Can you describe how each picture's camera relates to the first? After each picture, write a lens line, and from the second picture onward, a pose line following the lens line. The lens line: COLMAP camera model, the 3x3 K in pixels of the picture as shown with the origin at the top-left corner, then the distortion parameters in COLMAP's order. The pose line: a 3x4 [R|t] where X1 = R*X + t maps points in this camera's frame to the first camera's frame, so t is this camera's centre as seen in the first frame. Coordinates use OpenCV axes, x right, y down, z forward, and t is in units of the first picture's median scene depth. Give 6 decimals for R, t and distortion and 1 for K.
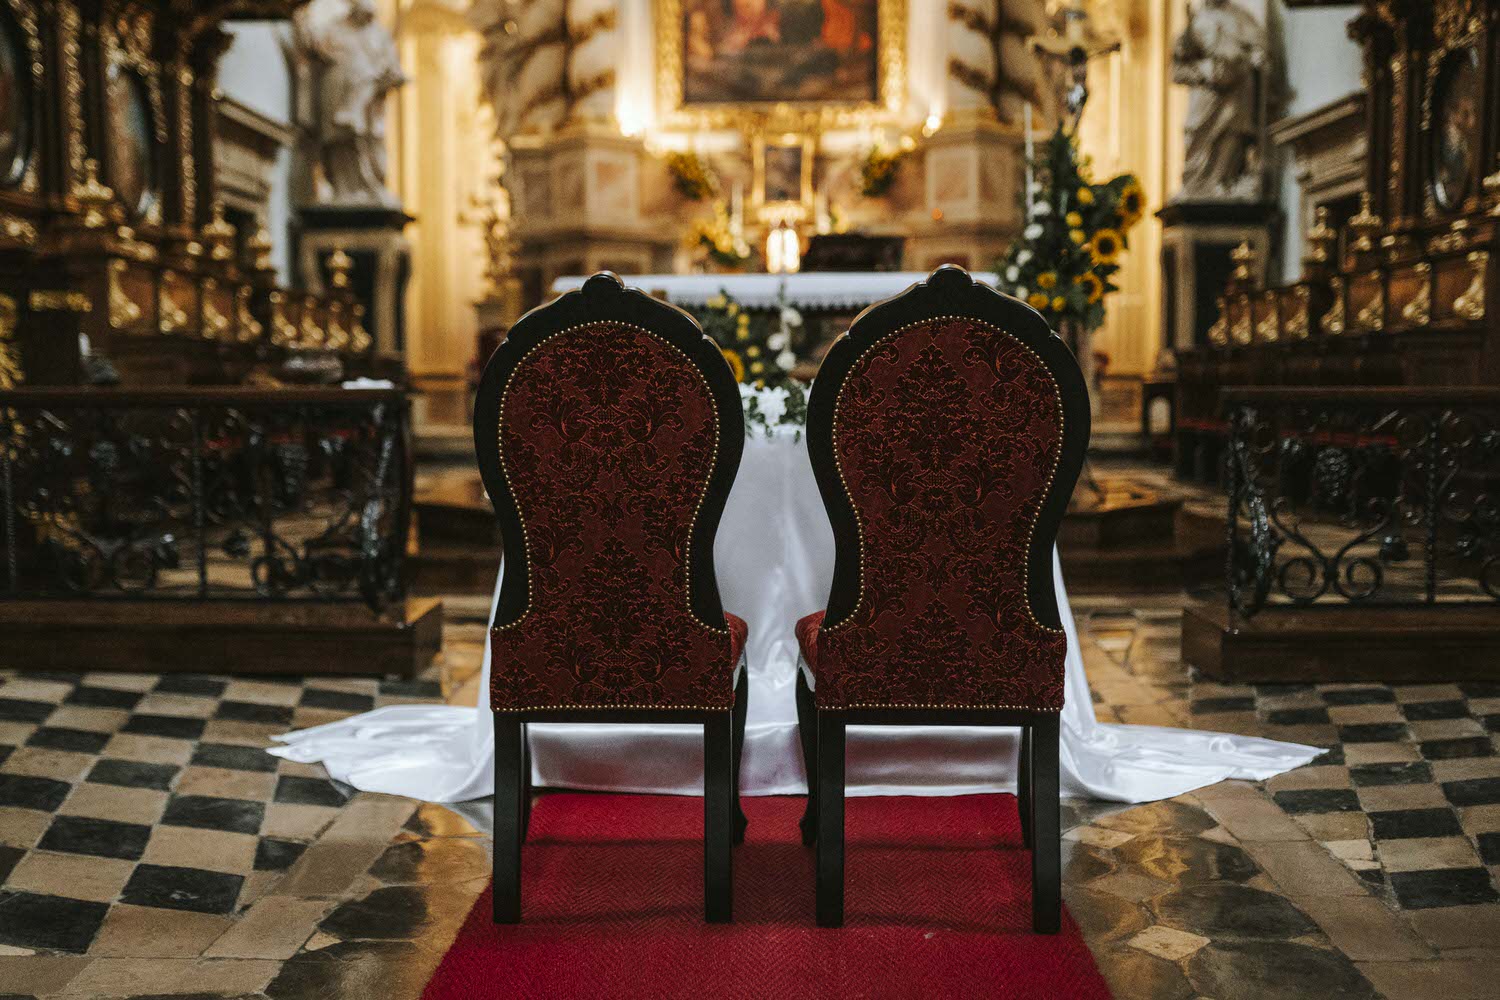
lens RADIAL K [[1548.3, 0, 743.9], [0, 1548.3, 496.3], [0, 0, 1]] dist [-0.024255, 0.000000]
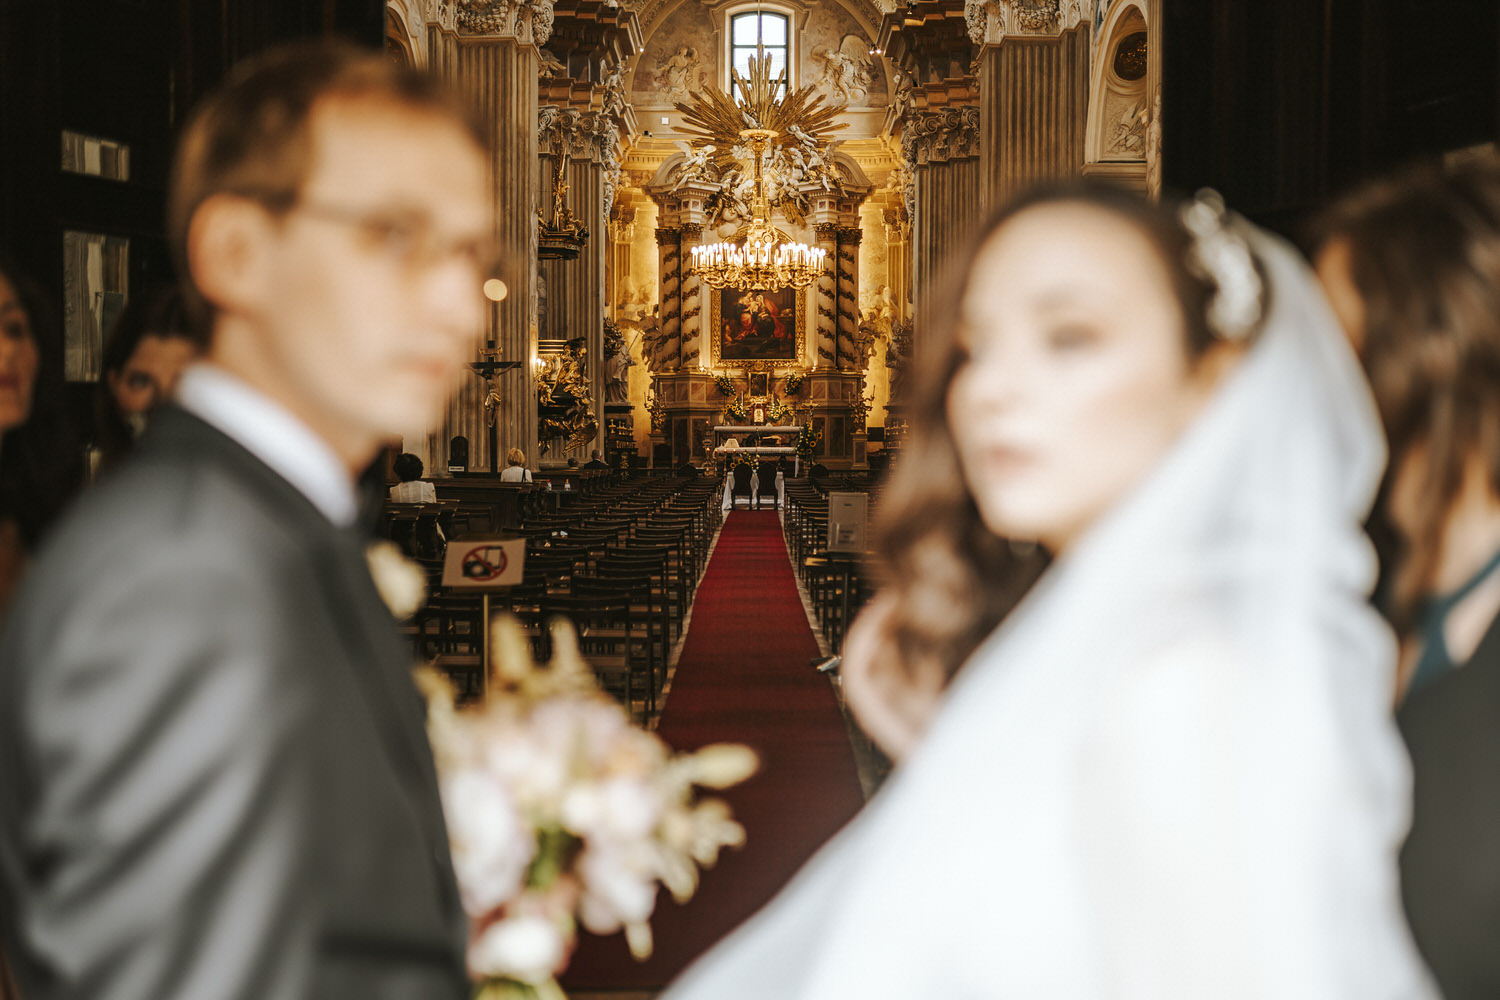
lens RADIAL K [[1548.3, 0, 747.7], [0, 1548.3, 495.8], [0, 0, 1]] dist [-0.024255, 0.000000]
pose [[0.999896, 0.006266, 0.012965, -0.029407], [-0.005499, 0.998283, -0.058324, 0.148654], [-0.013308, 0.058247, 0.998213, -1.773796]]
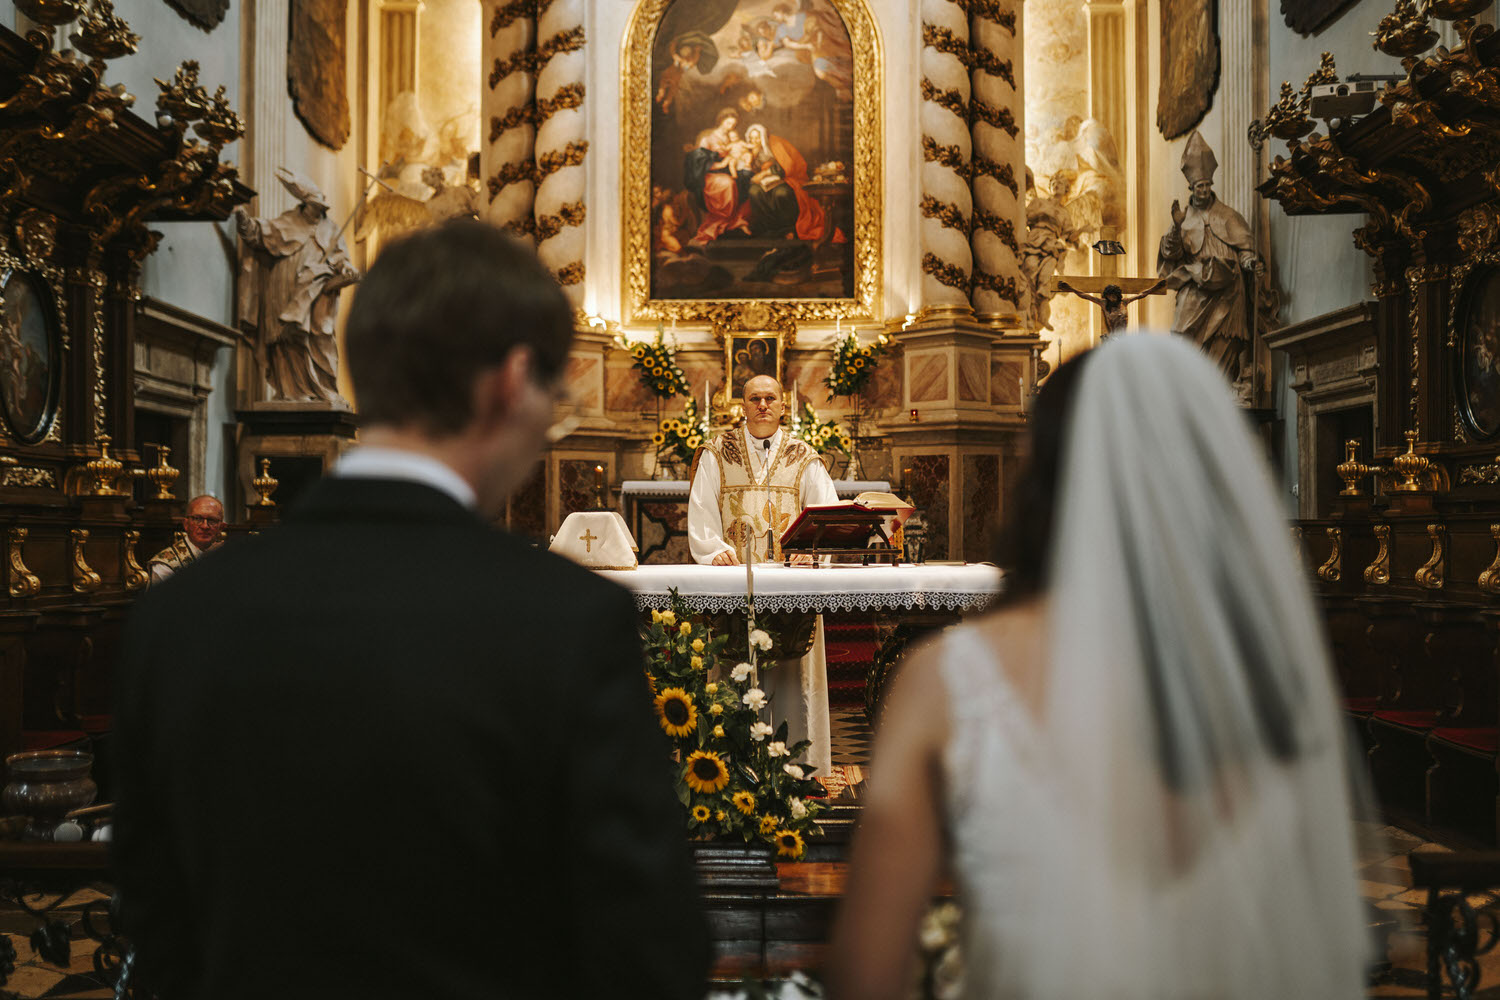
lens RADIAL K [[1548.3, 0, 749.6], [0, 1548.3, 500.1], [0, 0, 1]] dist [-0.024255, 0.000000]
pose [[0.999763, 0.003736, 0.021443, 0.001840], [-0.001368, 0.993995, -0.109416, -0.022618], [-0.021723, 0.109360, 0.993765, 0.050347]]
